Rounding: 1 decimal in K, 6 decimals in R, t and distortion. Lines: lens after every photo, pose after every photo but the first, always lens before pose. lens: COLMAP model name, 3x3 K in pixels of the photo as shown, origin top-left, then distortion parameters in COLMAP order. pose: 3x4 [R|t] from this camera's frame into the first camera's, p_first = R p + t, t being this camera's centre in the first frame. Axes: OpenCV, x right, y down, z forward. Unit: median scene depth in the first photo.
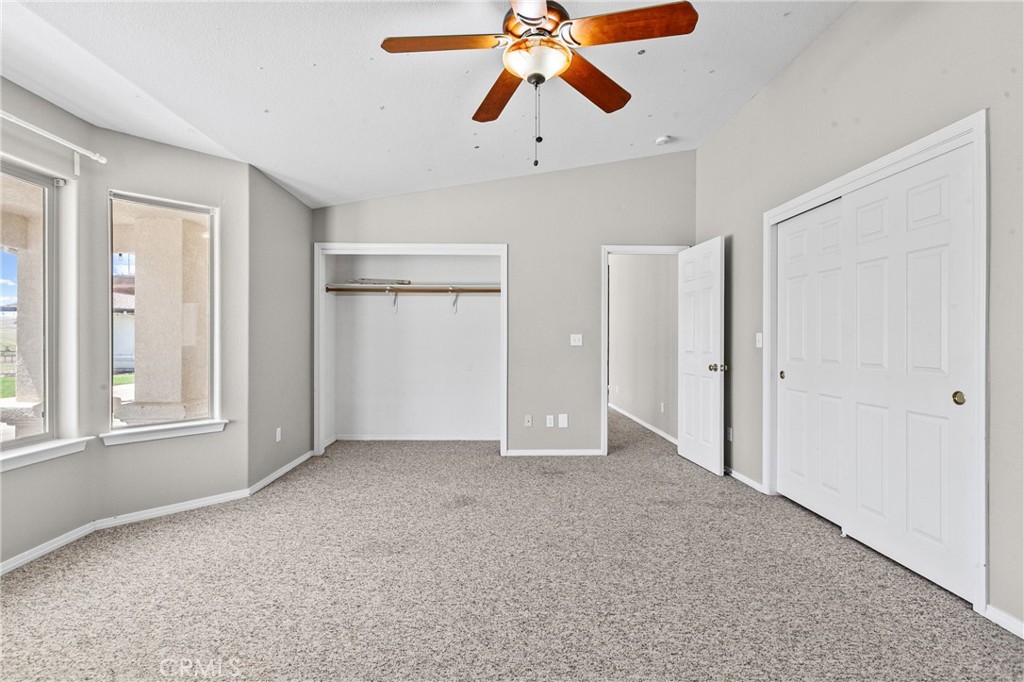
lens RADIAL K [[470.4, 0, 508.1], [0, 470.4, 327.0], [0, 0, 1]] dist [0.001767, -0.000247]
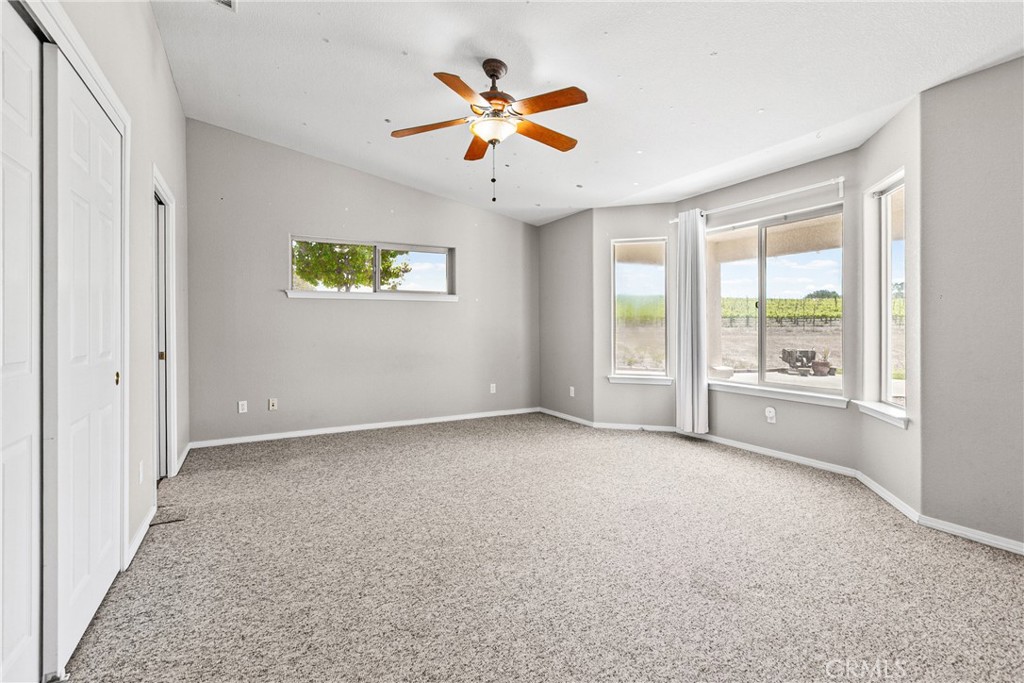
lens RADIAL K [[470.4, 0, 508.1], [0, 470.4, 327.5], [0, 0, 1]] dist [0.001767, -0.000247]
pose [[-0.896994, 0.001722, -0.442040, 0.540434], [0.012096, 0.999714, -0.020650, 0.059160], [0.441878, -0.023870, -0.896757, 1.906524]]
